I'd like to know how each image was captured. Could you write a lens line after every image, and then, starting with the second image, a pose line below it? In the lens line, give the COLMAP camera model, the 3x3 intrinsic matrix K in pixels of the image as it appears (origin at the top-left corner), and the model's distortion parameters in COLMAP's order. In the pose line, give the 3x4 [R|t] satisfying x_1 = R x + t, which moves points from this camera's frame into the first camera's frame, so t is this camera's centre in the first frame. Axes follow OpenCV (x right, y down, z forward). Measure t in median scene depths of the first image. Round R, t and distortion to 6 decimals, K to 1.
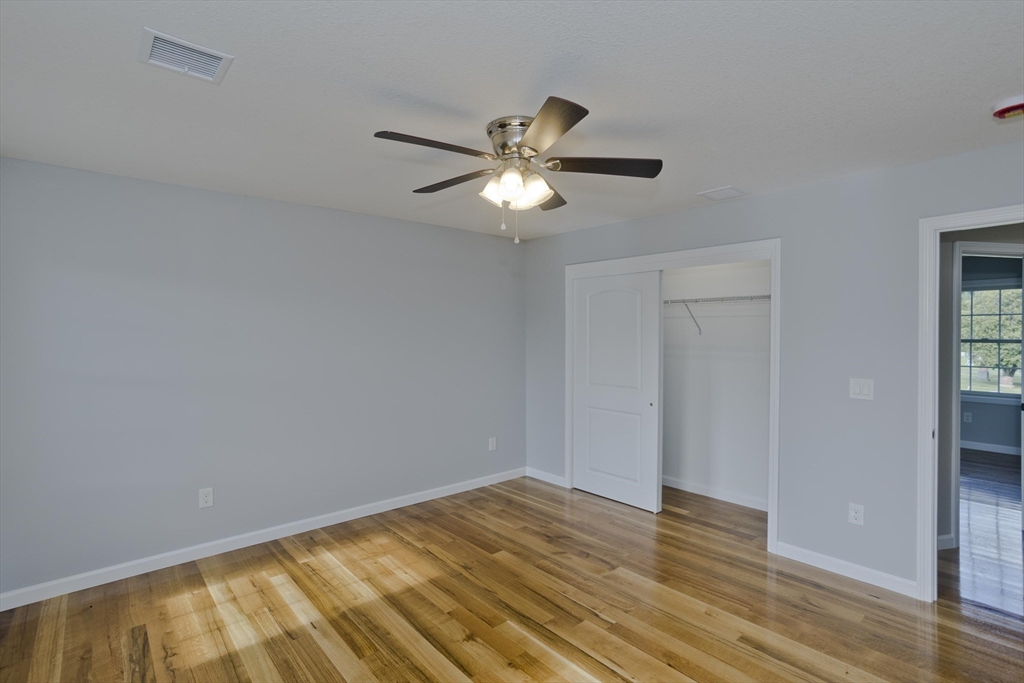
lens RADIAL K [[501.7, 0, 512.0], [0, 501.7, 341.5], [0, 0, 1]] dist [-0.021689, 0.001048]
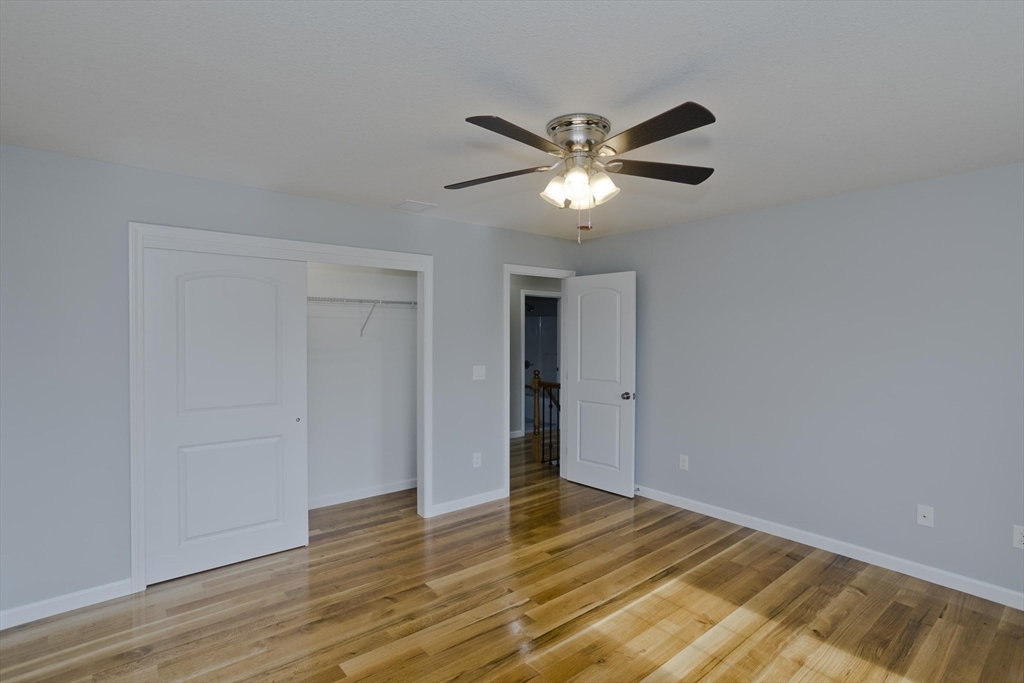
lens RADIAL K [[501.7, 0, 512.0], [0, 501.7, 341.5], [0, 0, 1]] dist [-0.021689, 0.001048]
pose [[0.021112, -0.015715, 0.999654, -0.695808], [0.016408, 0.999747, 0.015369, -0.015328], [-0.999642, 0.016077, 0.021365, 0.791098]]
